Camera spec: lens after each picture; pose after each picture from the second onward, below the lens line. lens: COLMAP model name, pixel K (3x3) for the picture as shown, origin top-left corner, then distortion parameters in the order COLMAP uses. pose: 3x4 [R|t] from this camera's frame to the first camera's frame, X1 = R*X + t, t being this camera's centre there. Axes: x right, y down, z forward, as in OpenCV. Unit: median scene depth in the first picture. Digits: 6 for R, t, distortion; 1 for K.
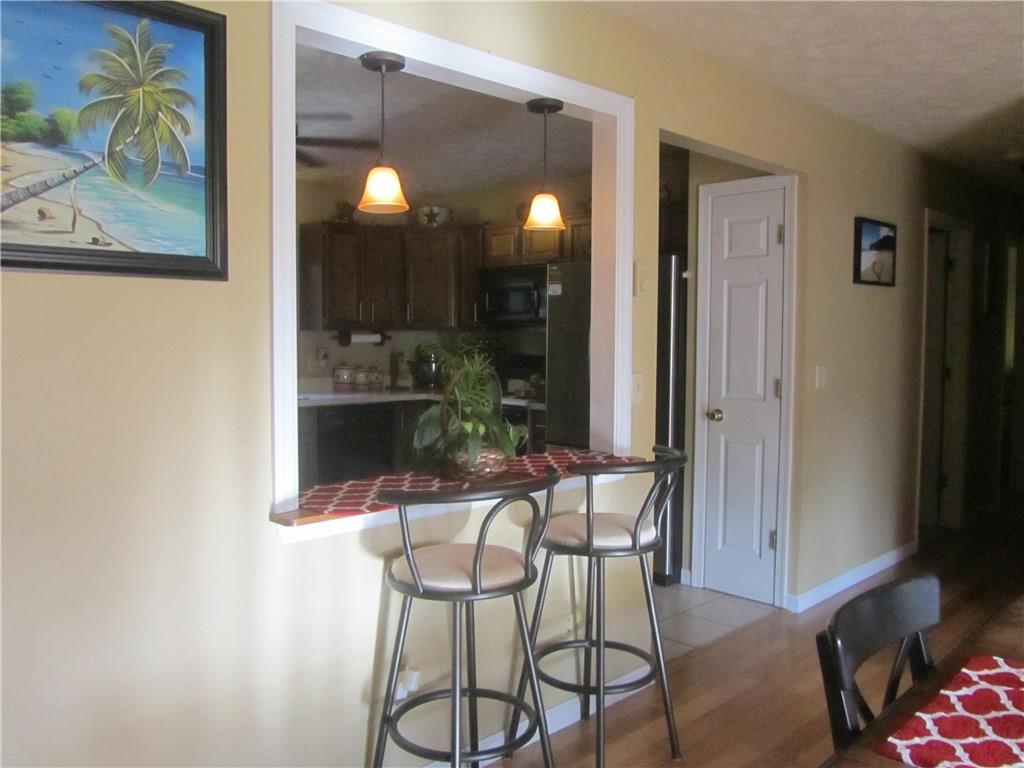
lens RADIAL K [[846.5, 0, 515.9], [0, 846.5, 381.6], [0, 0, 1]] dist [-0.036969, 0.000563]
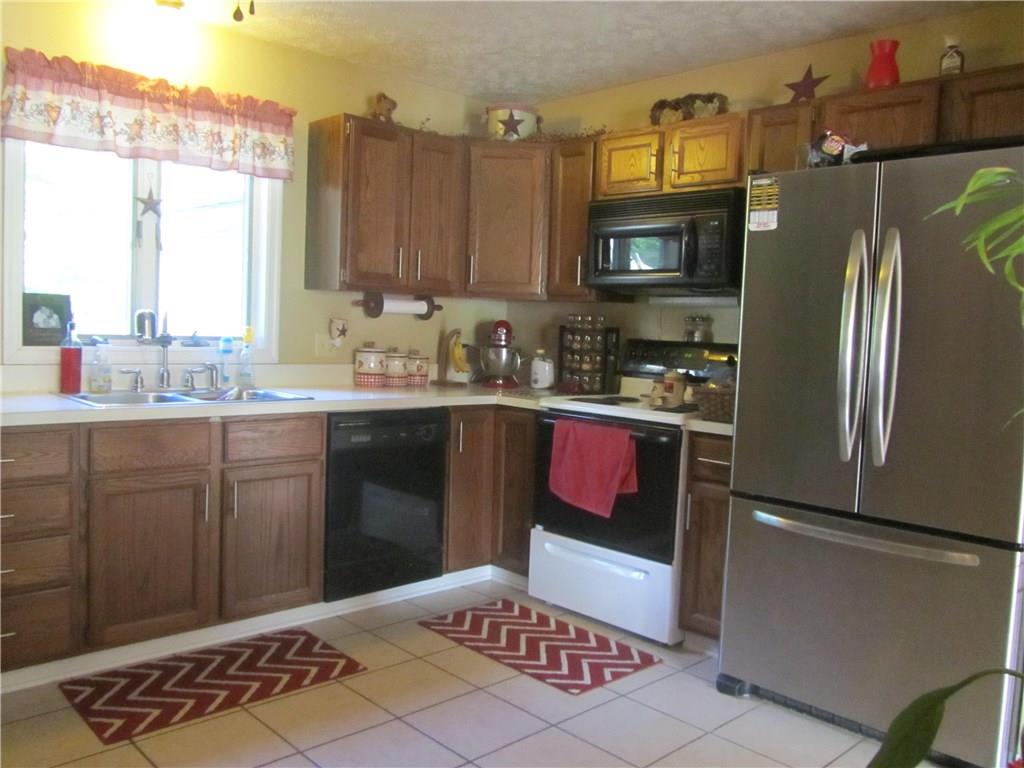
lens RADIAL K [[859.4, 0, 507.7], [0, 859.4, 375.4], [0, 0, 1]] dist [-0.013203, 0.001987]
pose [[0.999134, 0.035594, -0.021553, -0.118538], [-0.035578, 0.999366, 0.001130, -0.002333], [0.021580, -0.000362, 0.999767, 0.488998]]
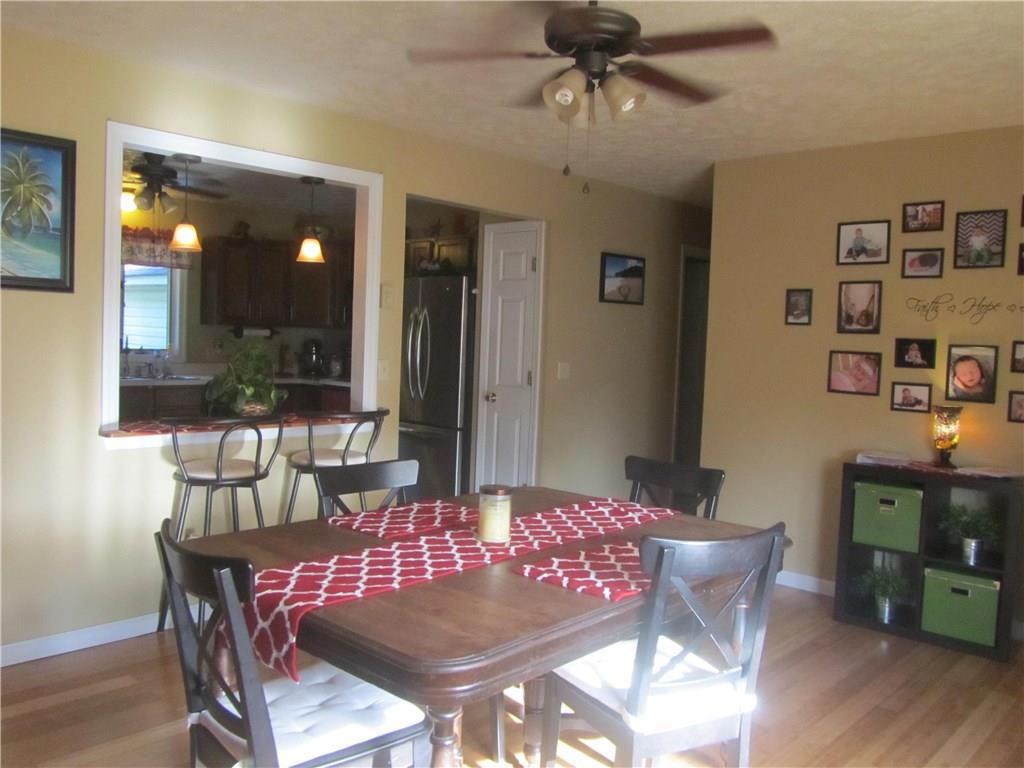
lens RADIAL K [[846.5, 0, 515.9], [0, 846.5, 381.6], [0, 0, 1]] dist [-0.036969, 0.000563]
pose [[0.998888, 0.030427, 0.036007, 0.222050], [-0.030331, 0.999535, -0.003213, 0.017522], [-0.036088, 0.002117, 0.999346, -0.328175]]
